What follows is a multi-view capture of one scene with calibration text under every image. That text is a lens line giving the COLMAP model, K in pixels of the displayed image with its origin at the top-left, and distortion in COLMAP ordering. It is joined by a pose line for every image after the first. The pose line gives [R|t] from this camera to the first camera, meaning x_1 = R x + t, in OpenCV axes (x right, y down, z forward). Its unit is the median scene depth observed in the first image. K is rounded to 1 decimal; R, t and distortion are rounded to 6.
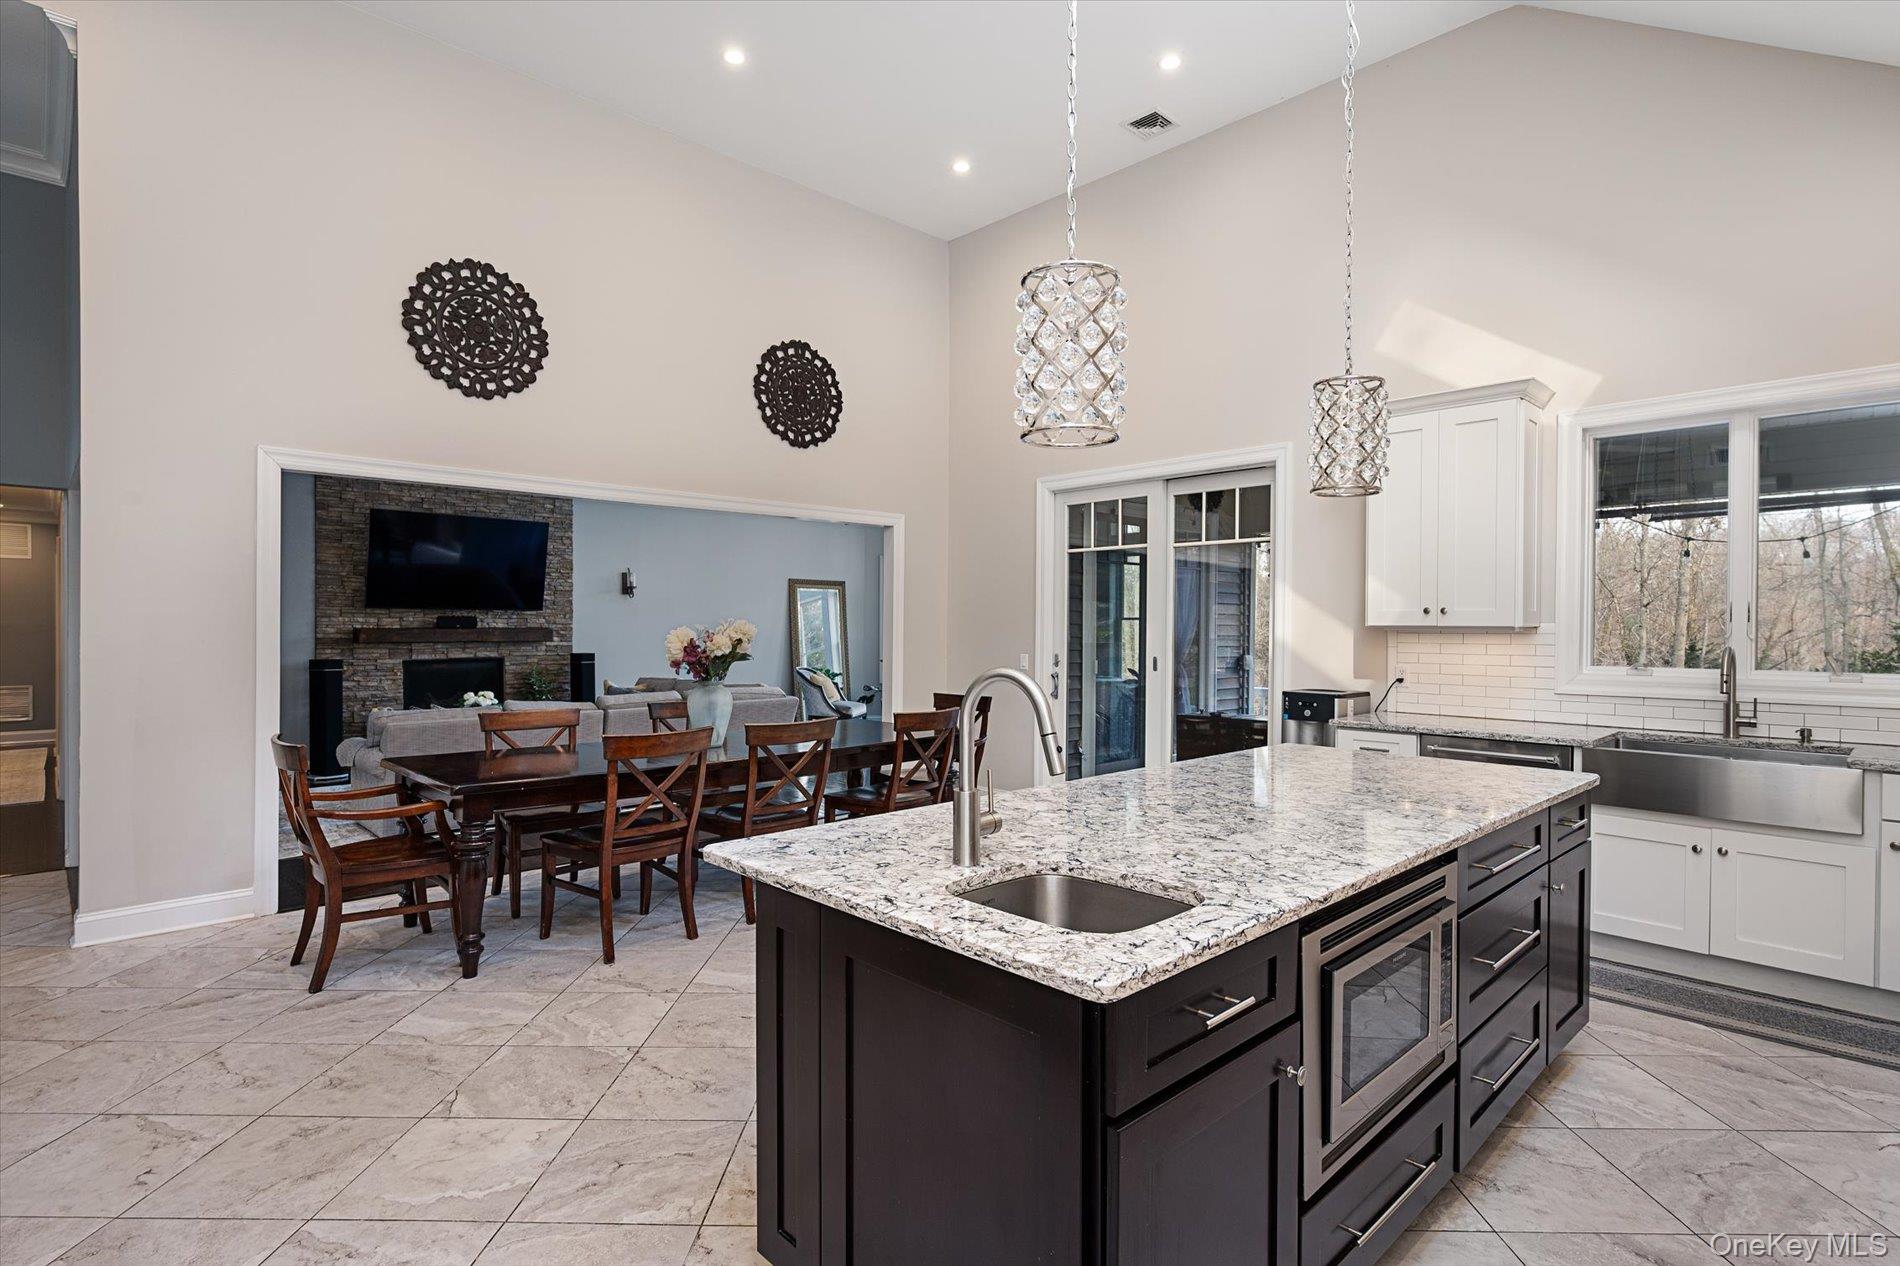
lens RADIAL K [[960.1, 0, 958.2], [0, 960.1, 635.4], [0, 0, 1]] dist [-0.005370, -0.000159]
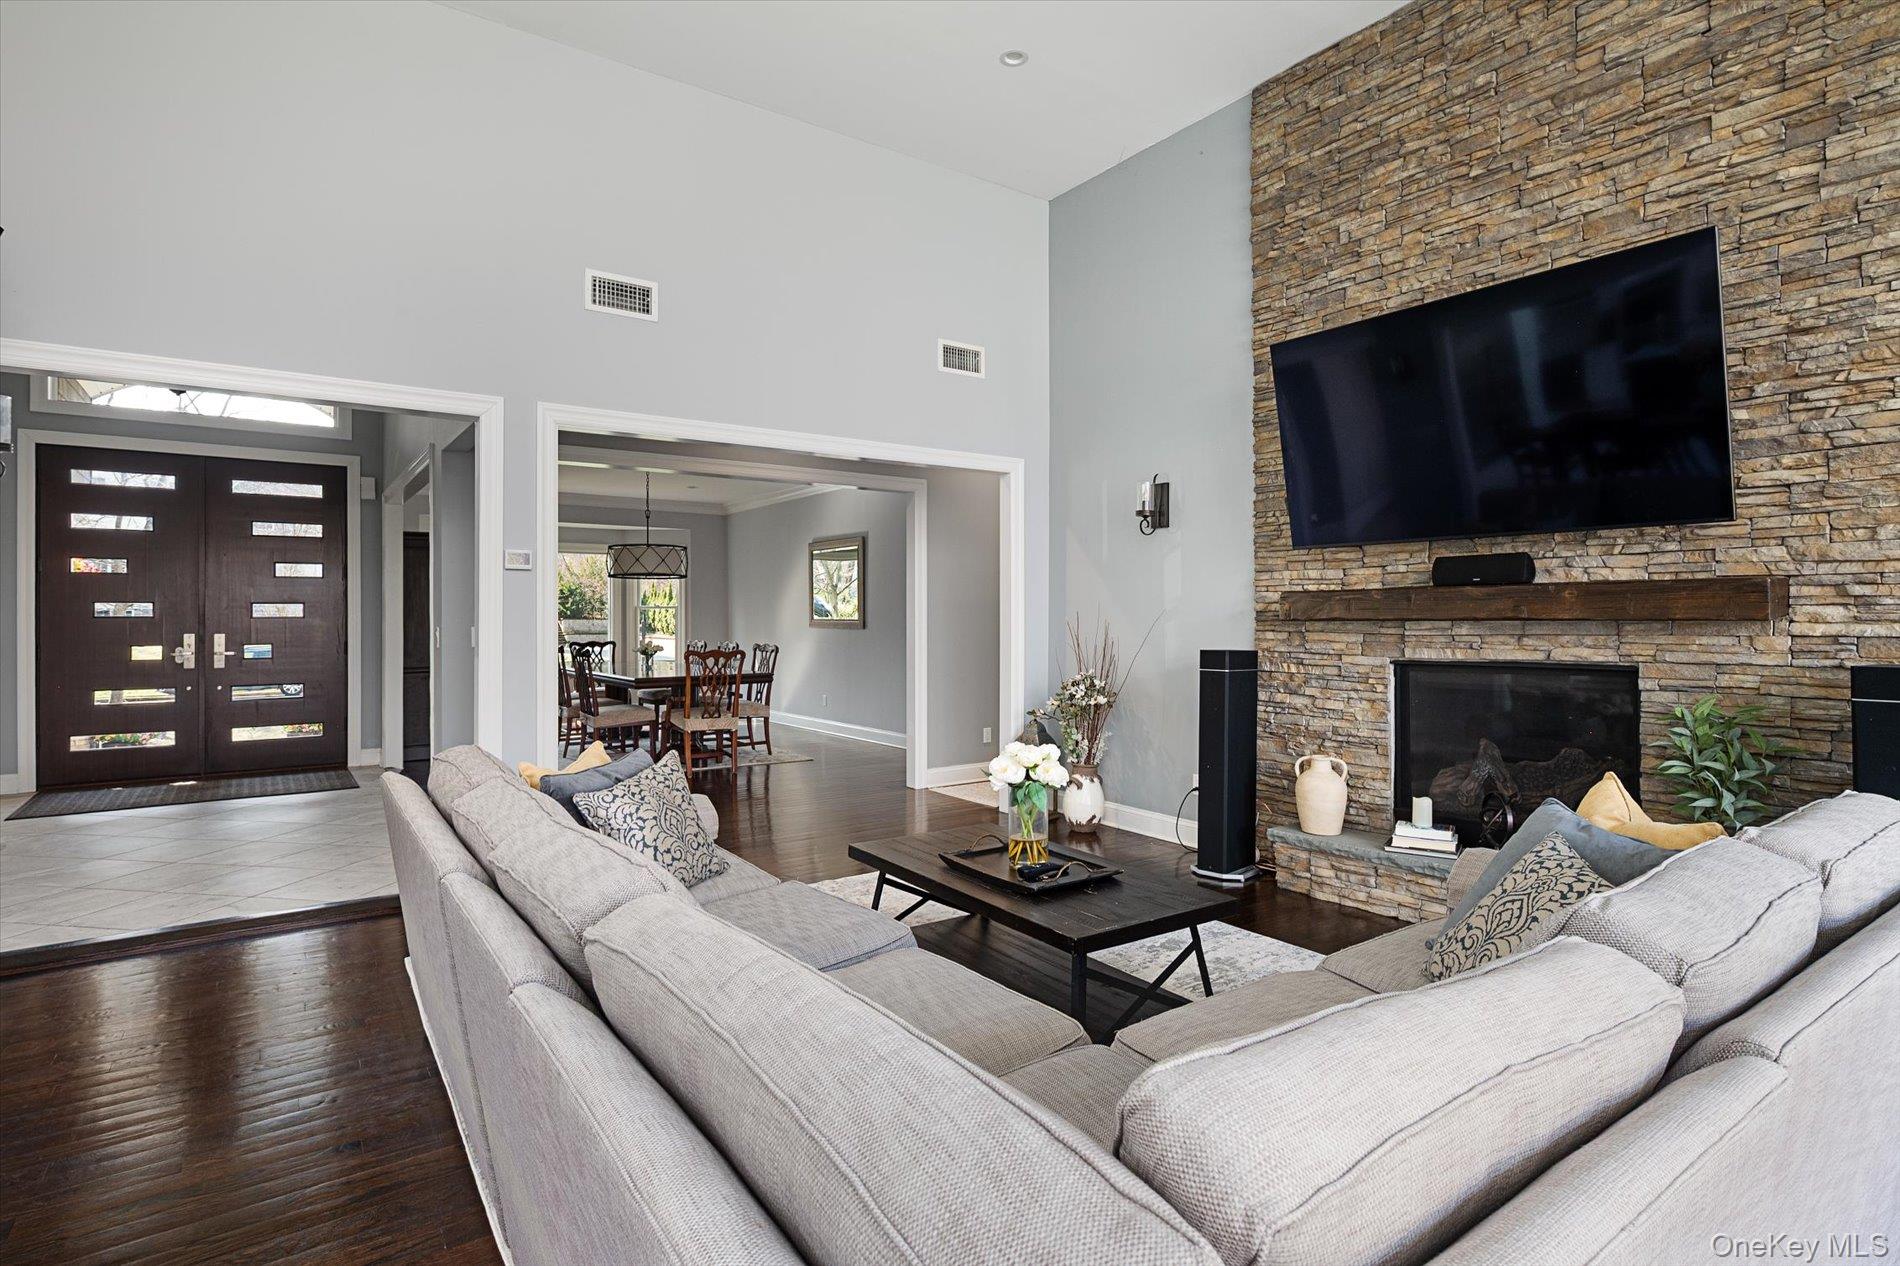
lens RADIAL K [[960.1, 0, 953.0], [0, 960.1, 613.4], [0, 0, 1]] dist [-0.005370, -0.000159]
pose [[-0.157095, -0.004513, -0.987573, -0.098676], [-0.004191, 0.999984, -0.003903, 0.006752], [0.987575, 0.003526, -0.157112, 0.861907]]
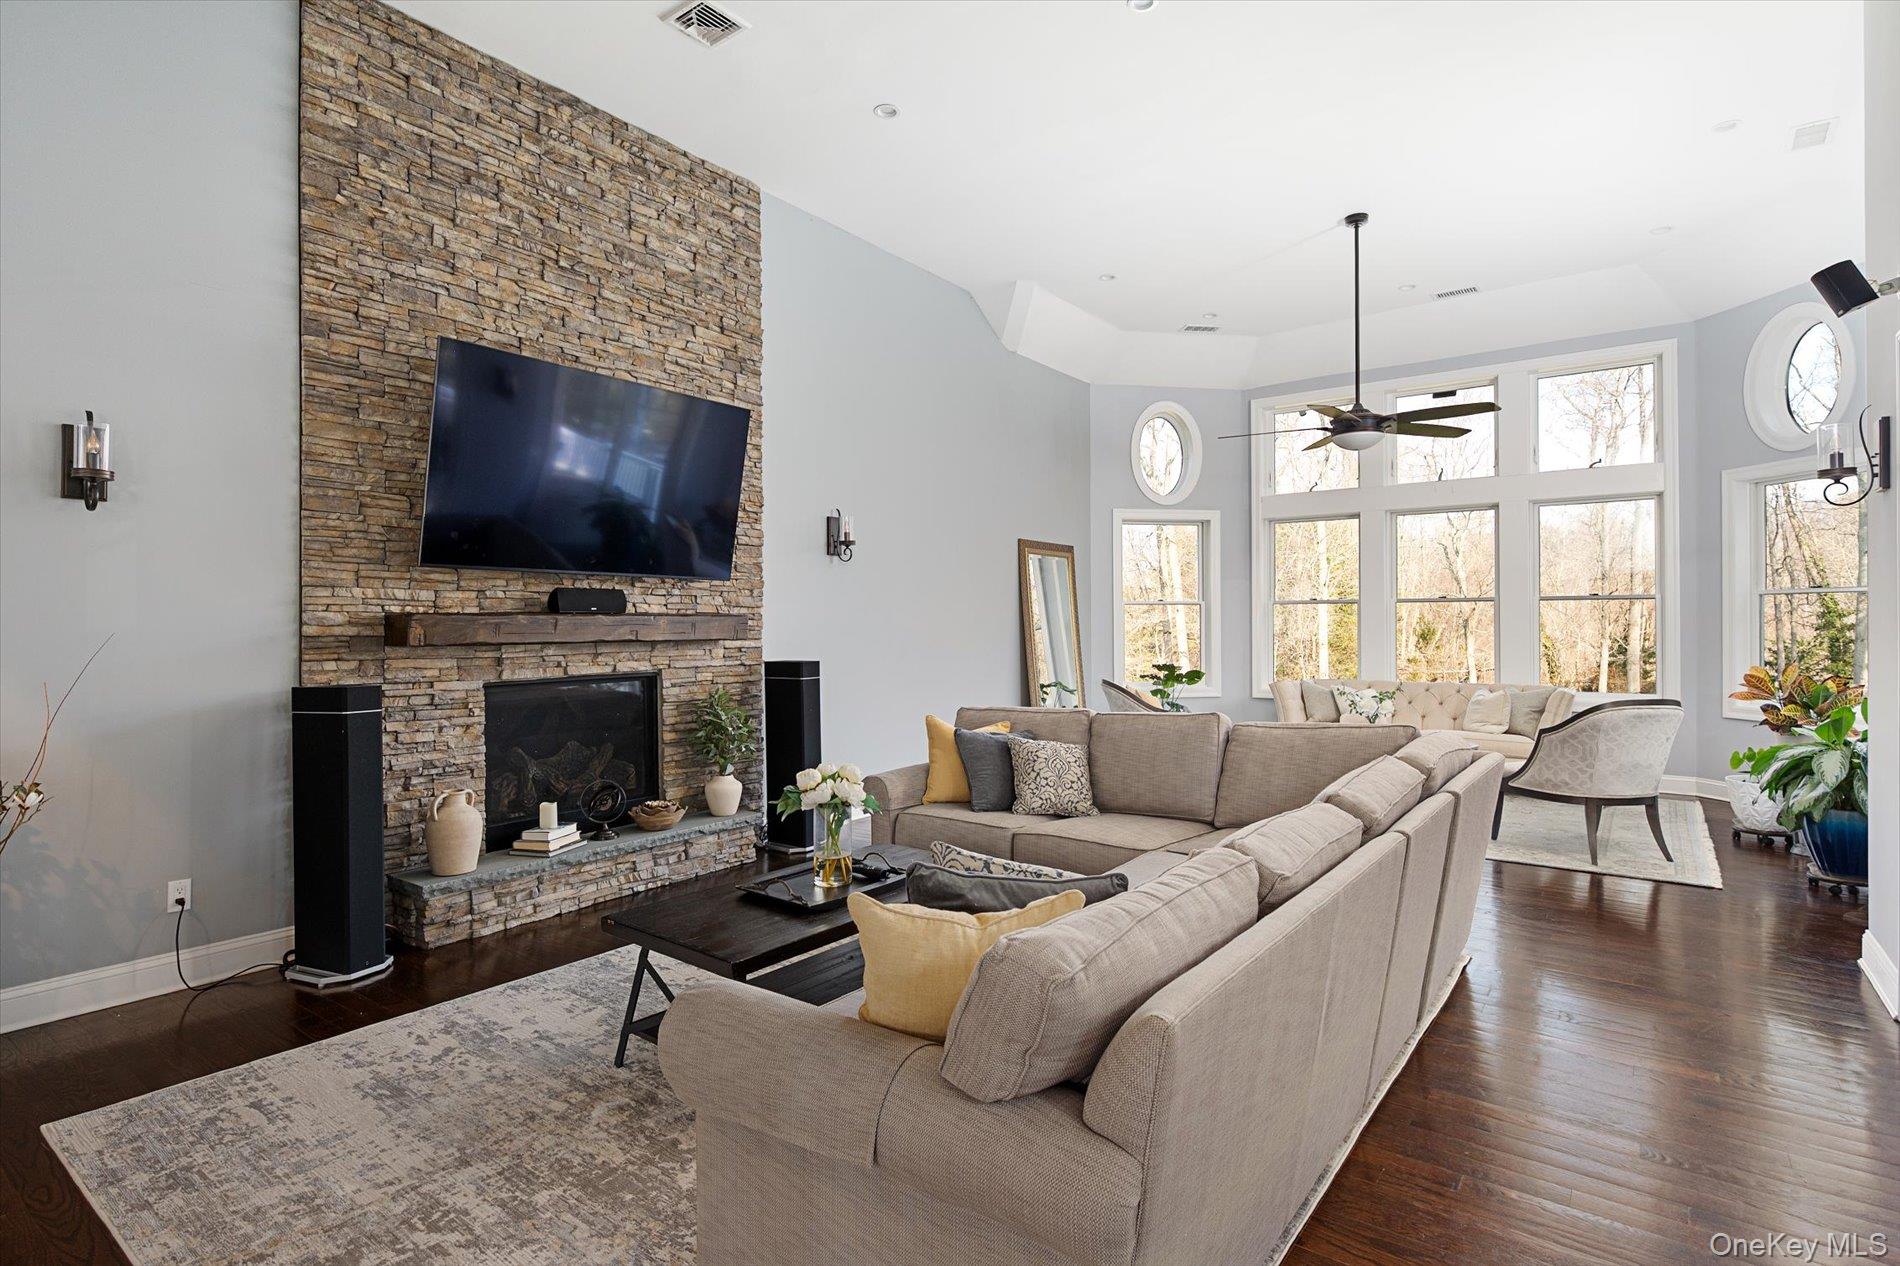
lens RADIAL K [[960.1, 0, 946.7], [0, 960.1, 626.7], [0, 0, 1]] dist [-0.005370, -0.000159]
pose [[0.987762, -0.007805, 0.155773, -0.428081], [0.009070, 0.999931, -0.007407, 0.004460], [-0.155705, 0.008729, 0.987765, 0.505105]]
